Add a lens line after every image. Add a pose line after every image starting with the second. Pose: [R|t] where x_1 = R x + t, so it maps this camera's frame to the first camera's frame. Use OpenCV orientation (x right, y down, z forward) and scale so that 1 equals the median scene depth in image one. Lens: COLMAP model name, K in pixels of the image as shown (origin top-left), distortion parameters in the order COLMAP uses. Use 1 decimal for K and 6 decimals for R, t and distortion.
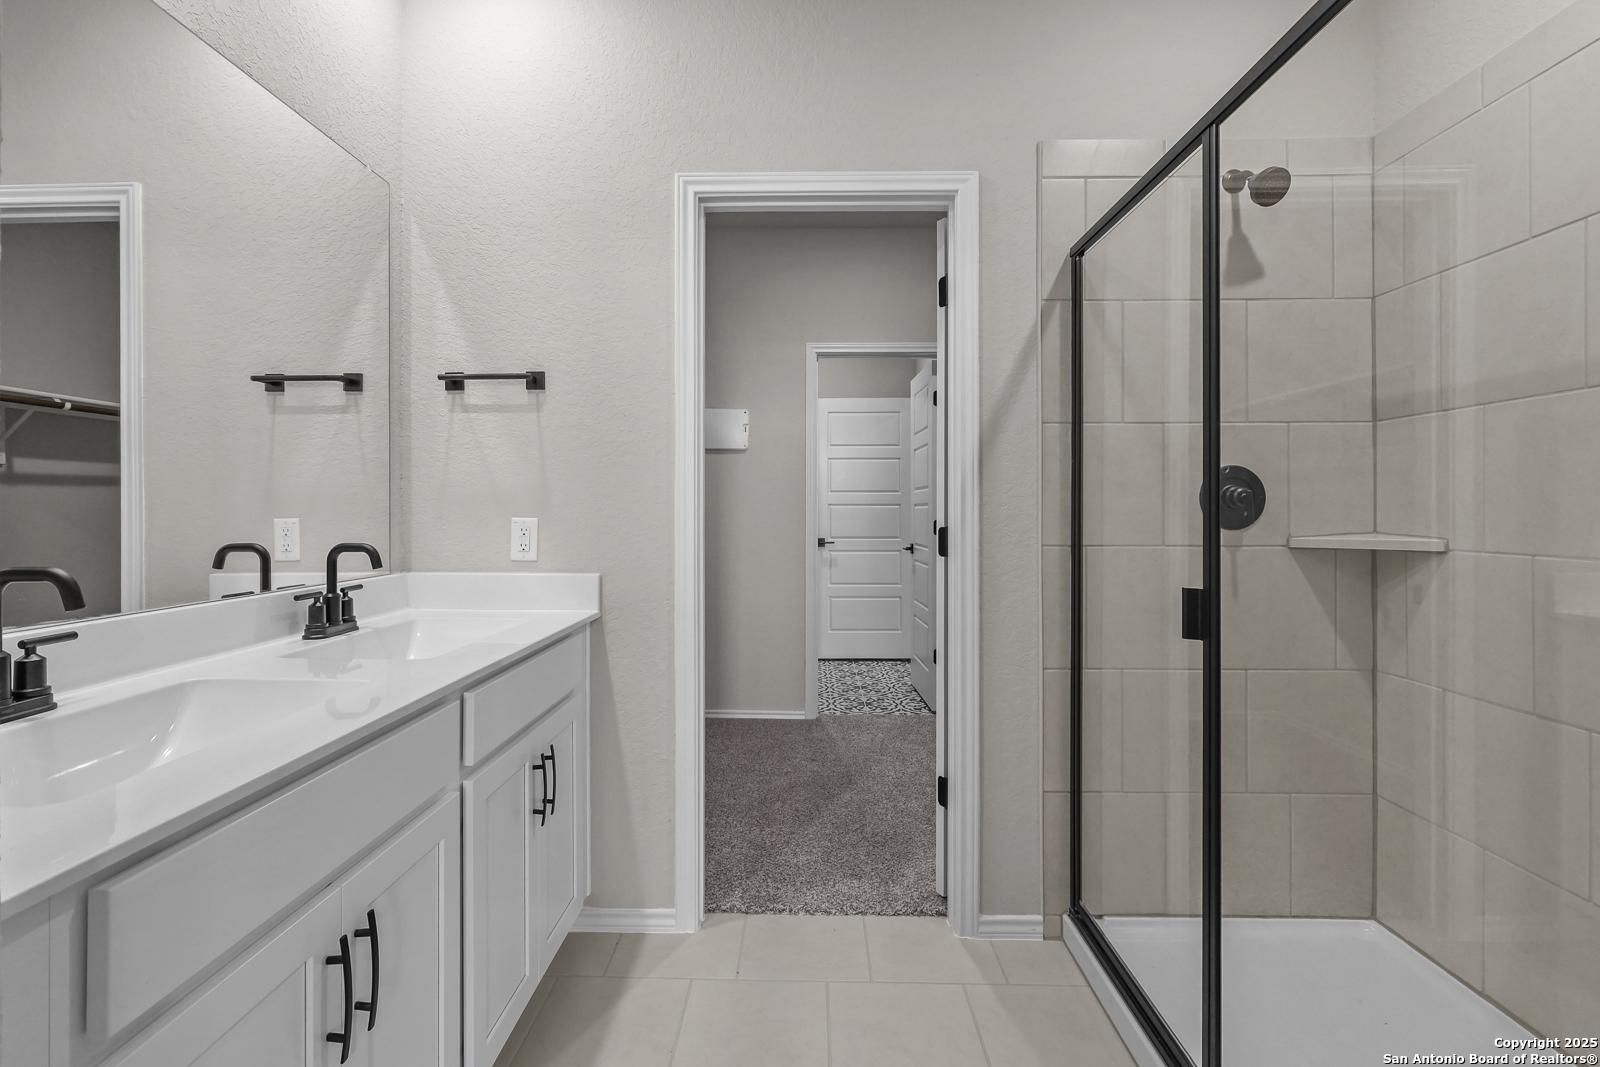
lens RADIAL K [[736.2, 0, 791.5], [0, 736.2, 508.3], [0, 0, 1]] dist [0.016135, 0.000346]
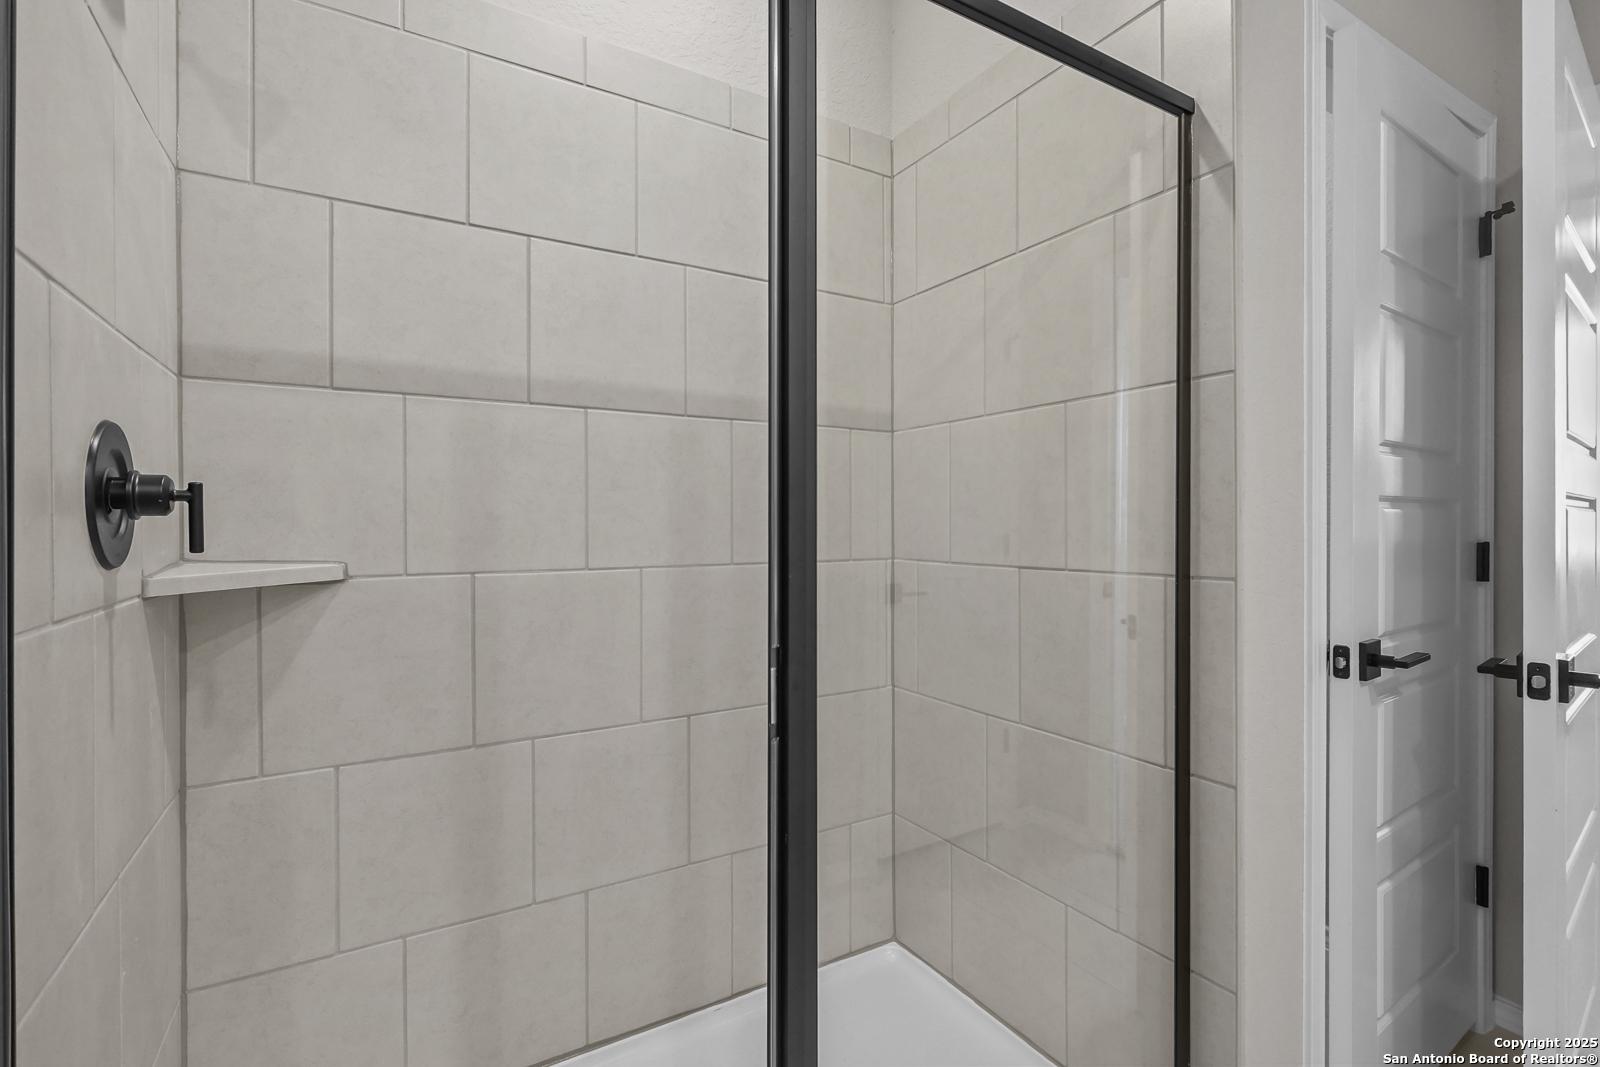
lens RADIAL K [[736.2, 0, 795.3], [0, 736.2, 533.7], [0, 0, 1]] dist [0.016135, 0.000346]
pose [[-0.523051, -0.010352, 0.852239, 0.010216], [-0.001456, 0.999936, 0.011253, 0.003276], [-0.852300, 0.004645, -0.523032, 1.001275]]
